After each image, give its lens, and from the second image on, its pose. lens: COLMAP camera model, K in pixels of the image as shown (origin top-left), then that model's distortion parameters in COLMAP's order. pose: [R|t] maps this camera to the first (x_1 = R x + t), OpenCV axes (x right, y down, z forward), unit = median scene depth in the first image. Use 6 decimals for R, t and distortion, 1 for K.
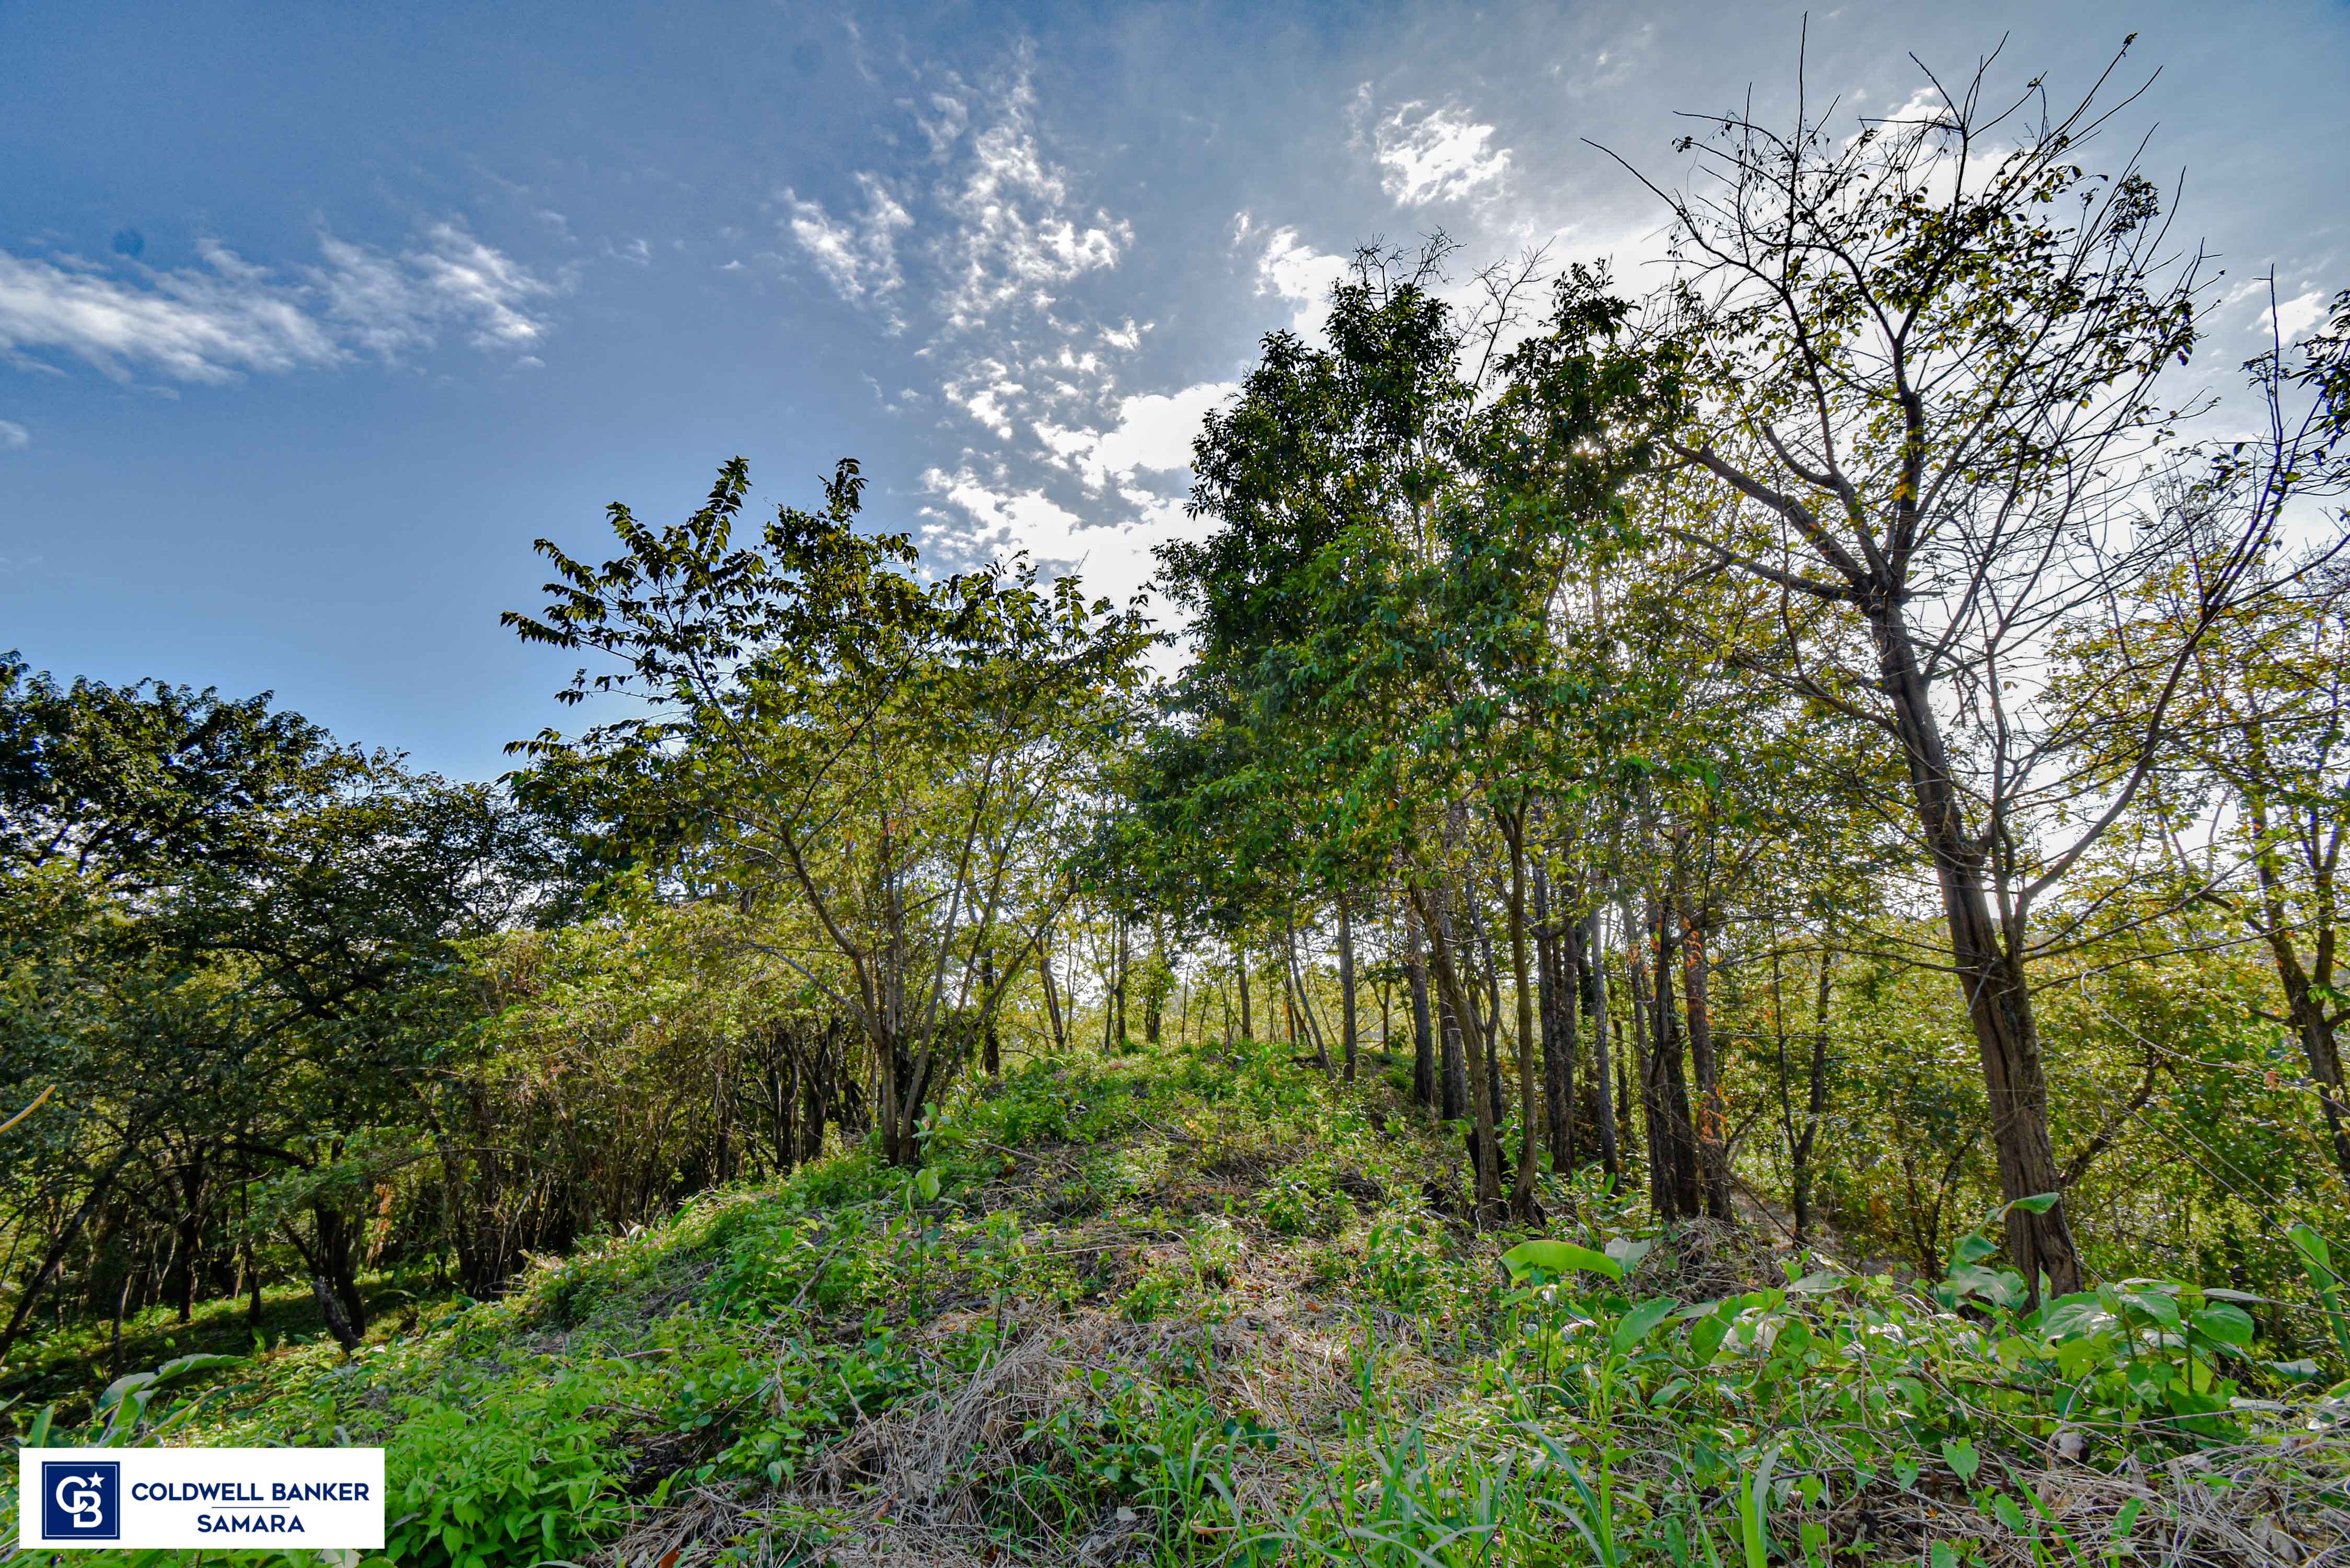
lens RADIAL K [[1034.1, 0, 1170.7], [0, 1034.1, 790.9], [0, 0, 1]] dist [0.030401, -0.024878]
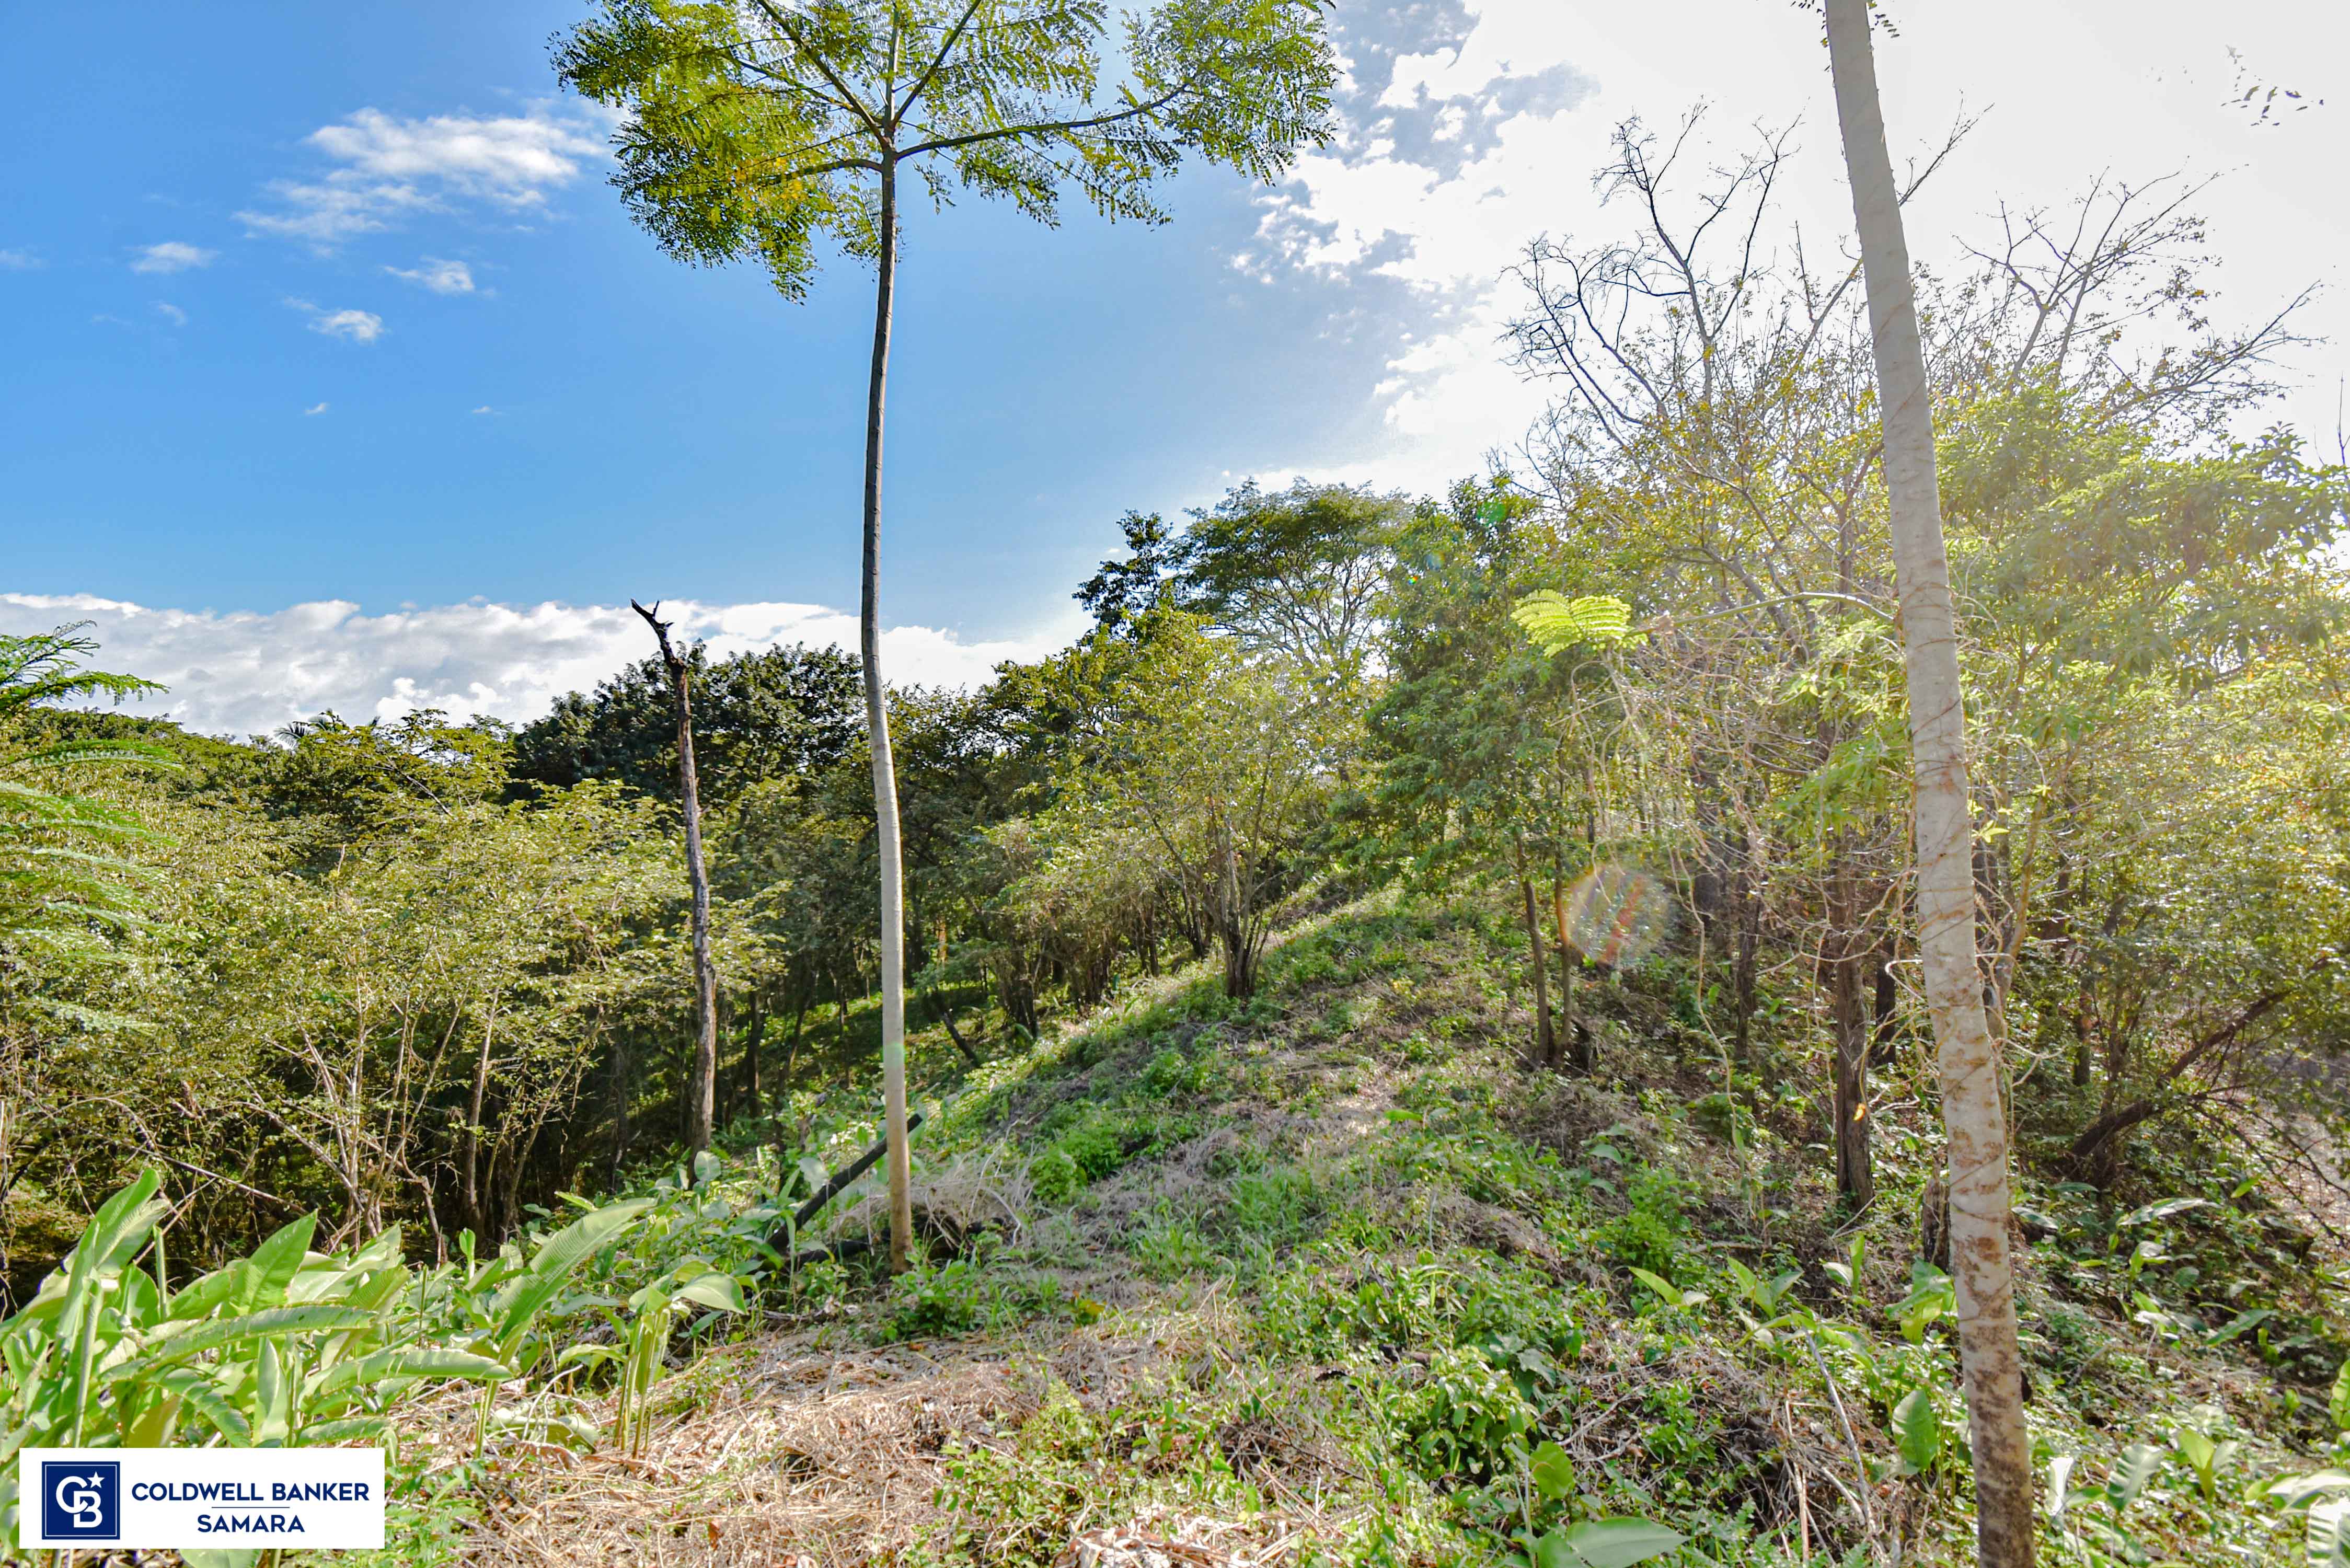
lens RADIAL K [[1034.1, 0, 1170.7], [0, 1034.1, 790.9], [0, 0, 1]] dist [0.030401, -0.024878]
pose [[0.931328, -0.029928, -0.362950, 0.156943], [0.121466, 0.965077, 0.232103, -0.218832], [0.343328, -0.260250, 0.902439, -0.299125]]
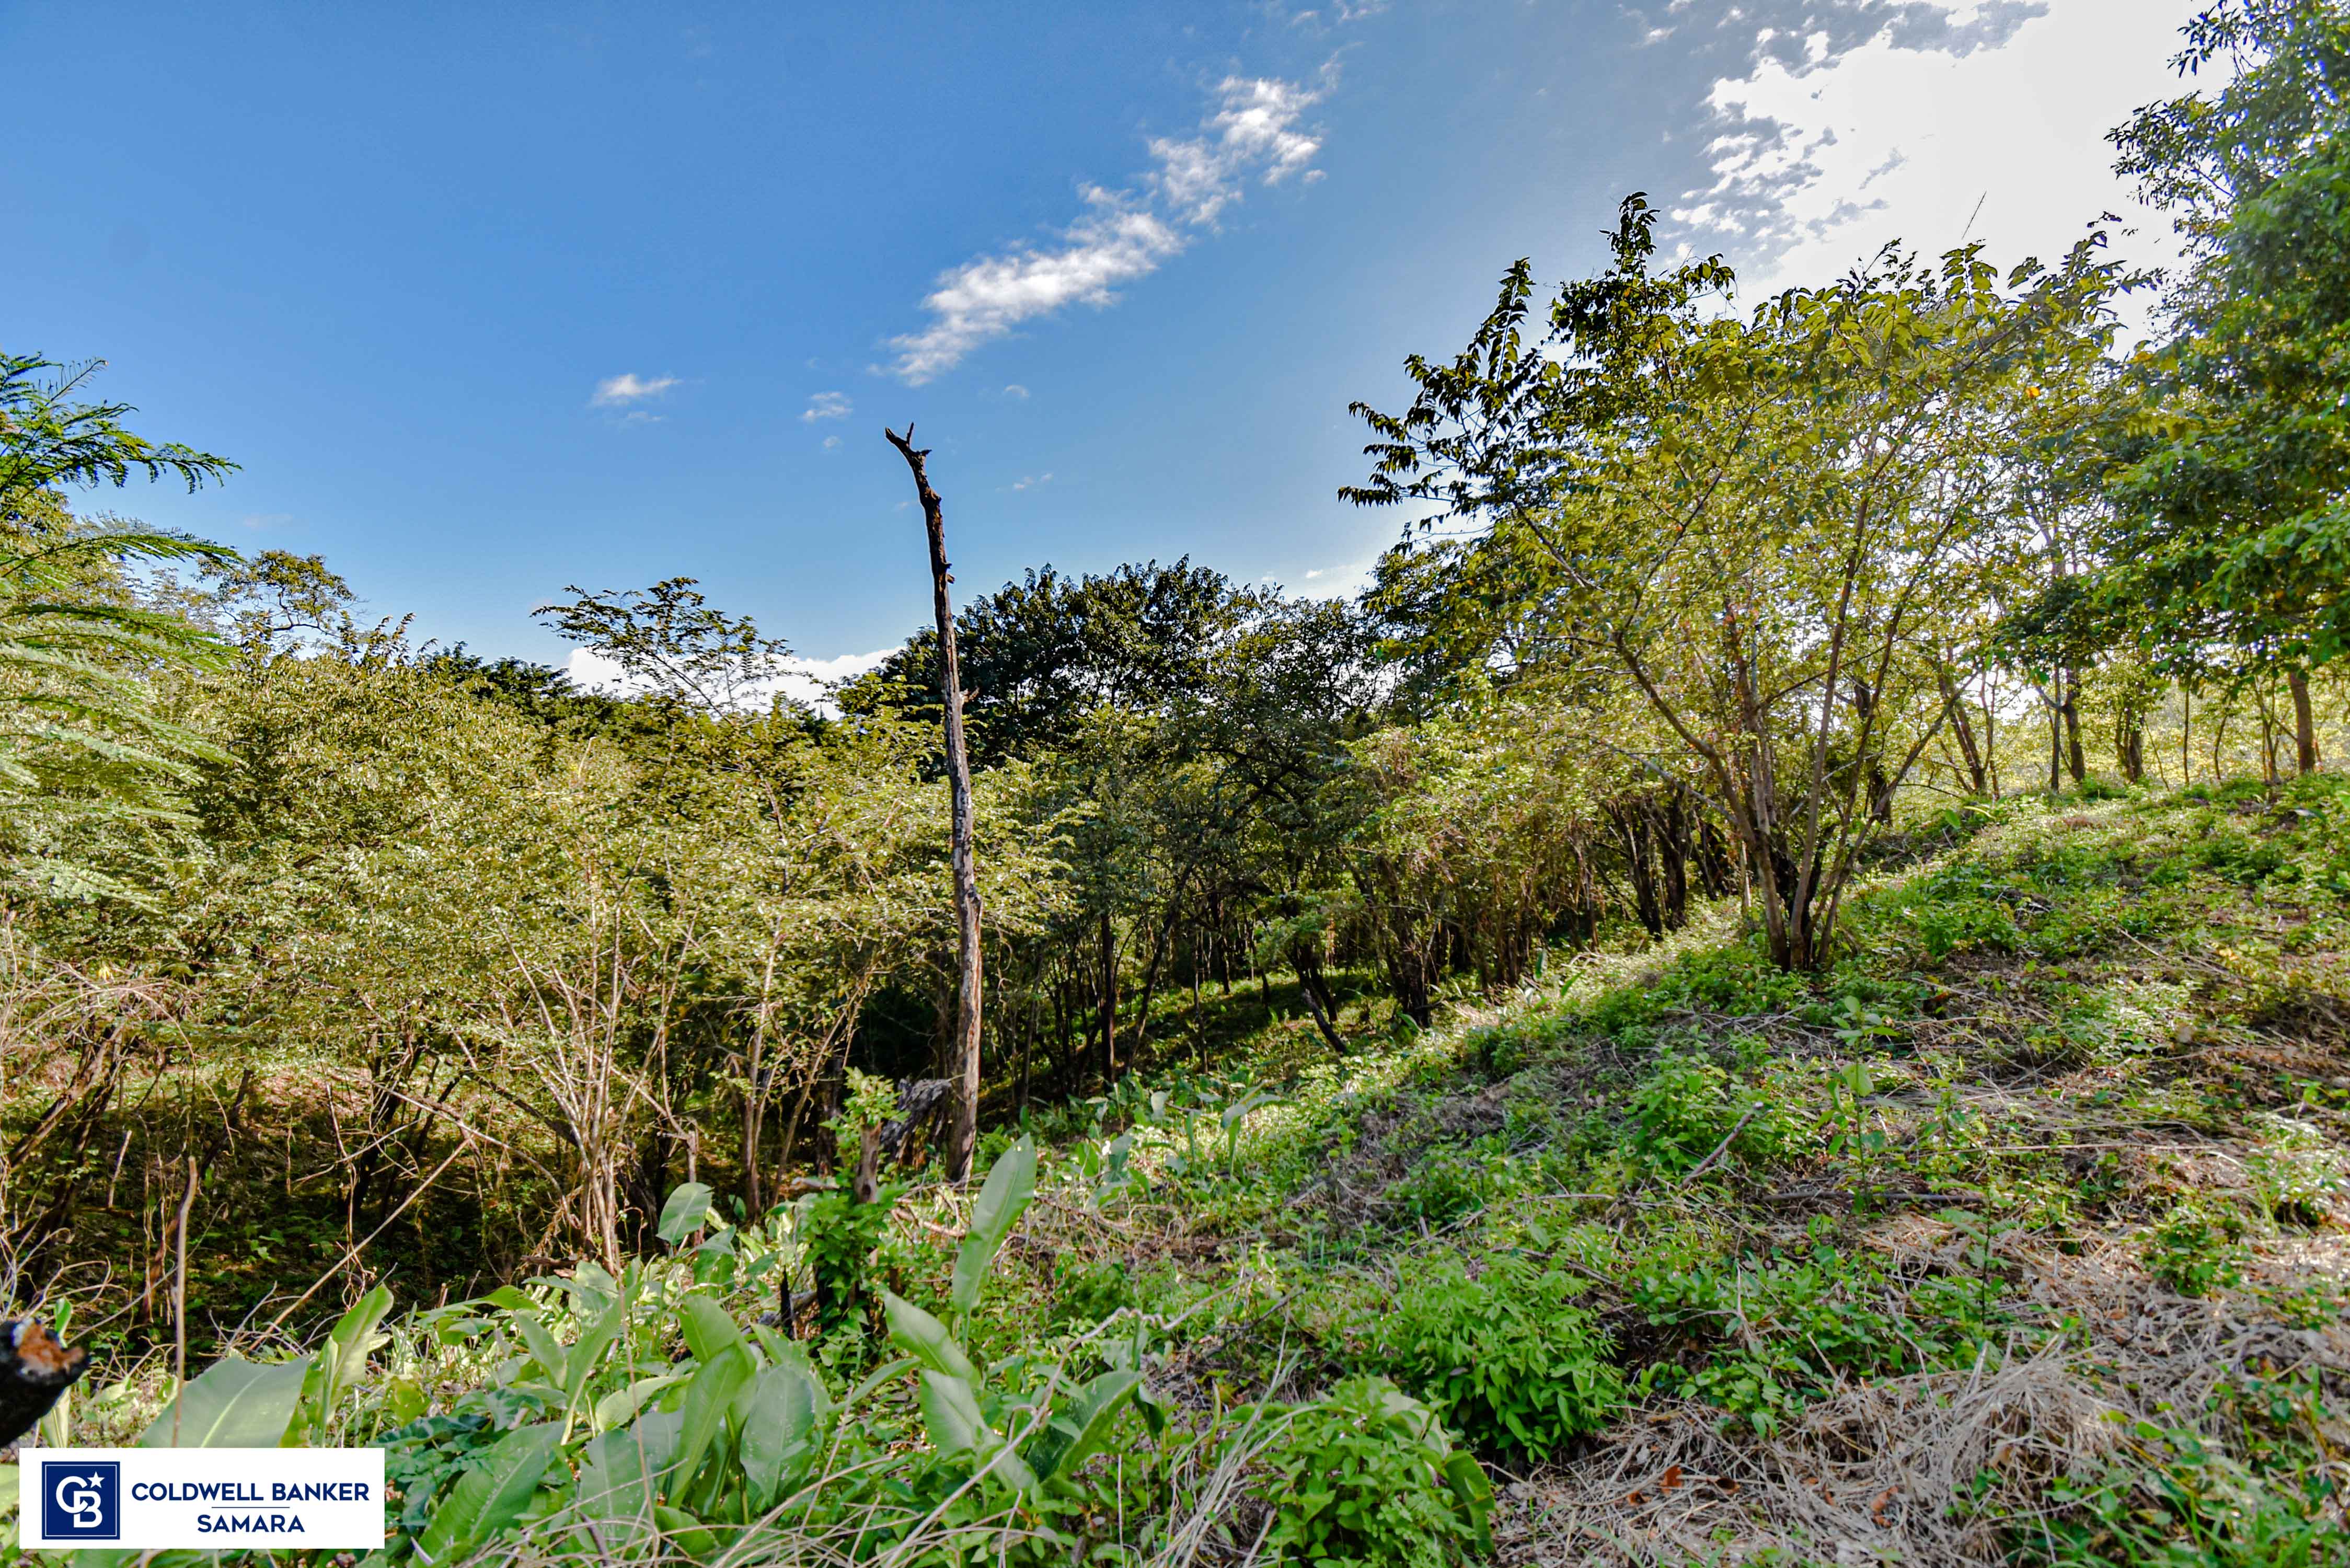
lens RADIAL K [[1034.1, 0, 1170.7], [0, 1034.1, 790.9], [0, 0, 1]] dist [0.030401, -0.024878]
pose [[0.725190, -0.038748, -0.687458, -0.007019], [0.211127, 0.962835, 0.168445, -0.040707], [0.655382, -0.267295, 0.706419, 0.001555]]
